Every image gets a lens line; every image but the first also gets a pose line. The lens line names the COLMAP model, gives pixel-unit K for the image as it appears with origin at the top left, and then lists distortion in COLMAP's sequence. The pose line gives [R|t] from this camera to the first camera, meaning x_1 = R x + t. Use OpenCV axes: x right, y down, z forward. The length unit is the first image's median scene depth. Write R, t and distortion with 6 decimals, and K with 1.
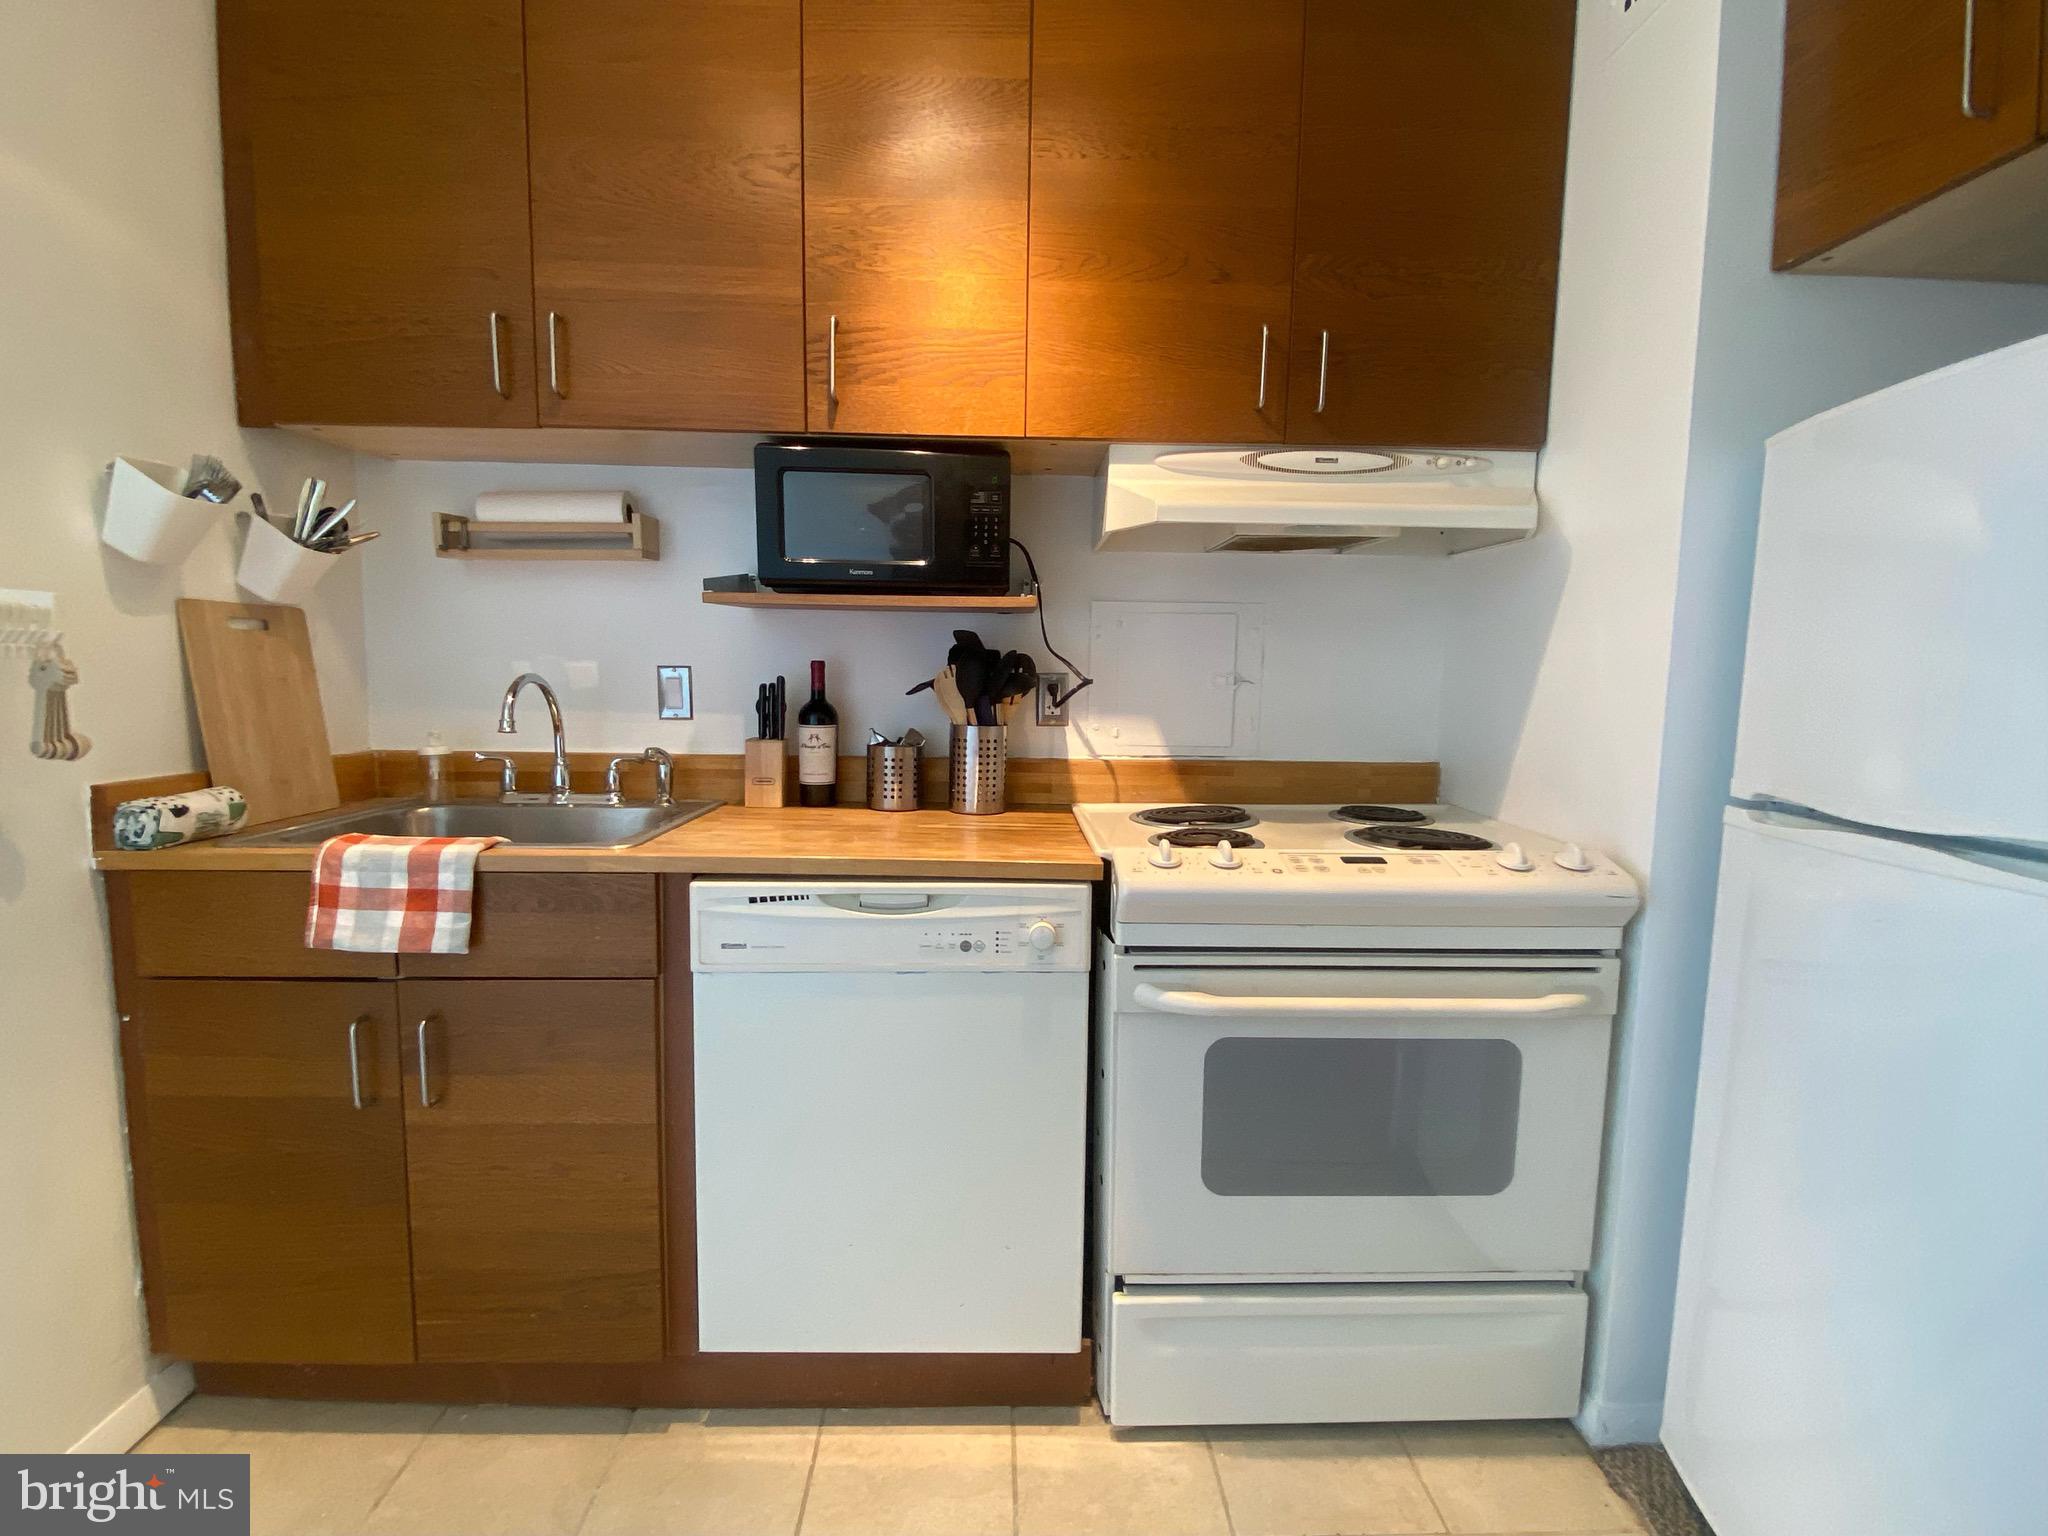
lens RADIAL K [[956.2, 0, 1012.4], [0, 956.2, 775.7], [0, 0, 1]] dist [0.050890, -0.044213]
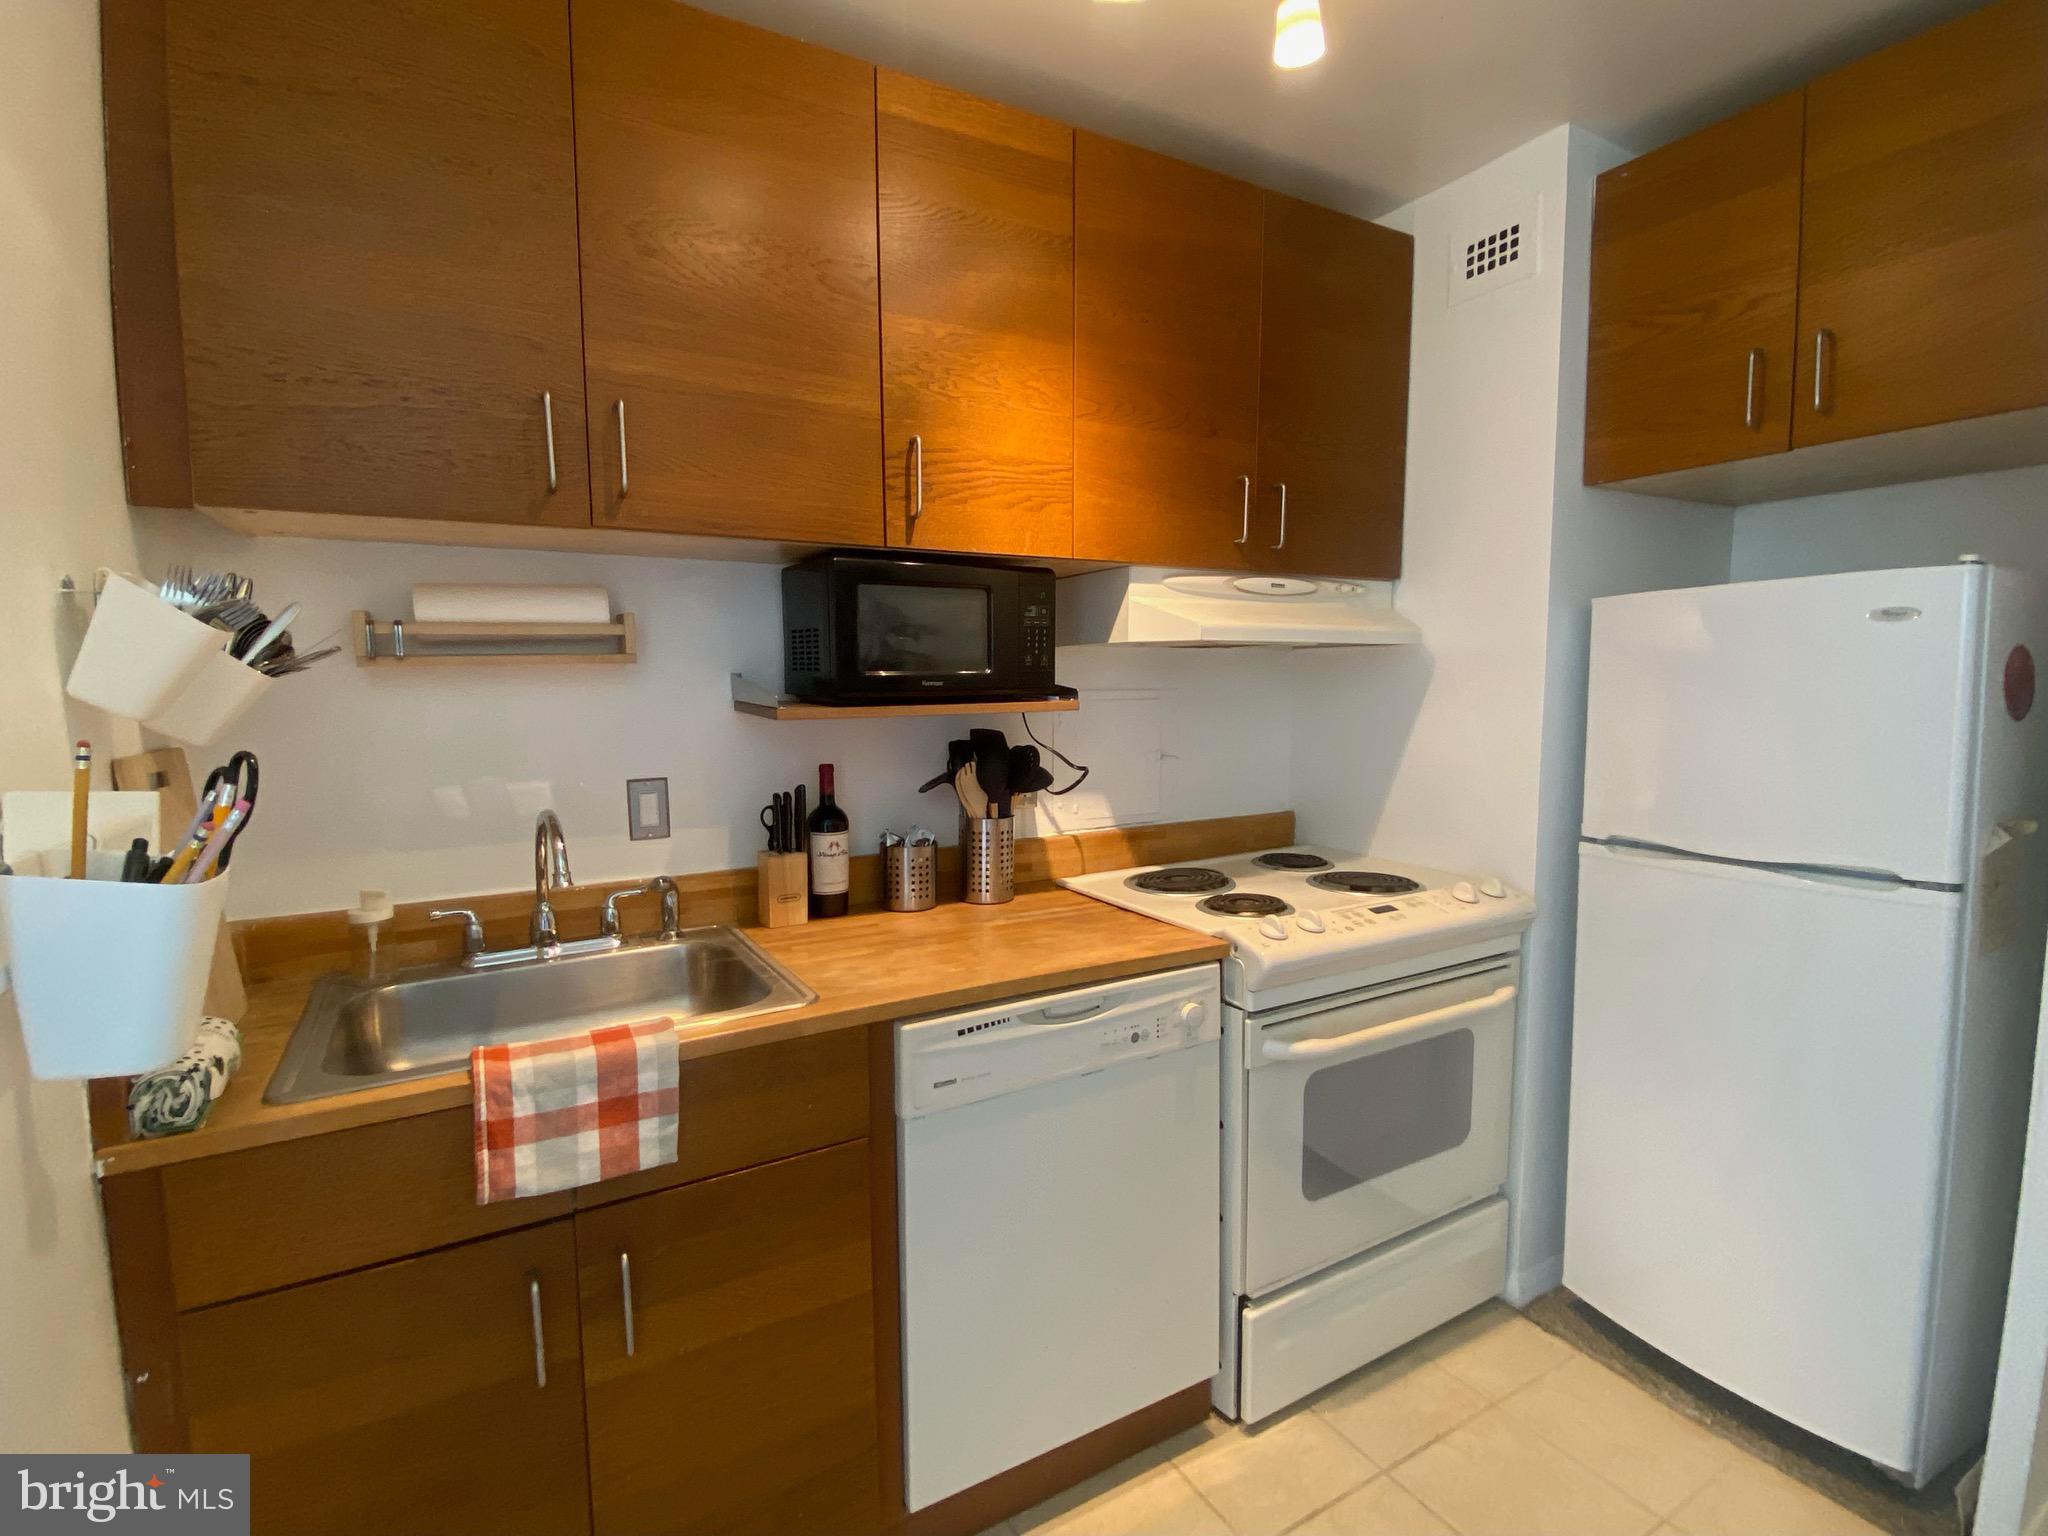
lens RADIAL K [[956.2, 0, 1012.4], [0, 956.2, 775.7], [0, 0, 1]] dist [0.050890, -0.044213]
pose [[0.881531, -0.070314, 0.466860, -0.601182], [0.076204, 0.997072, 0.006281, -0.124315], [-0.465935, 0.030040, 0.884309, 0.080999]]
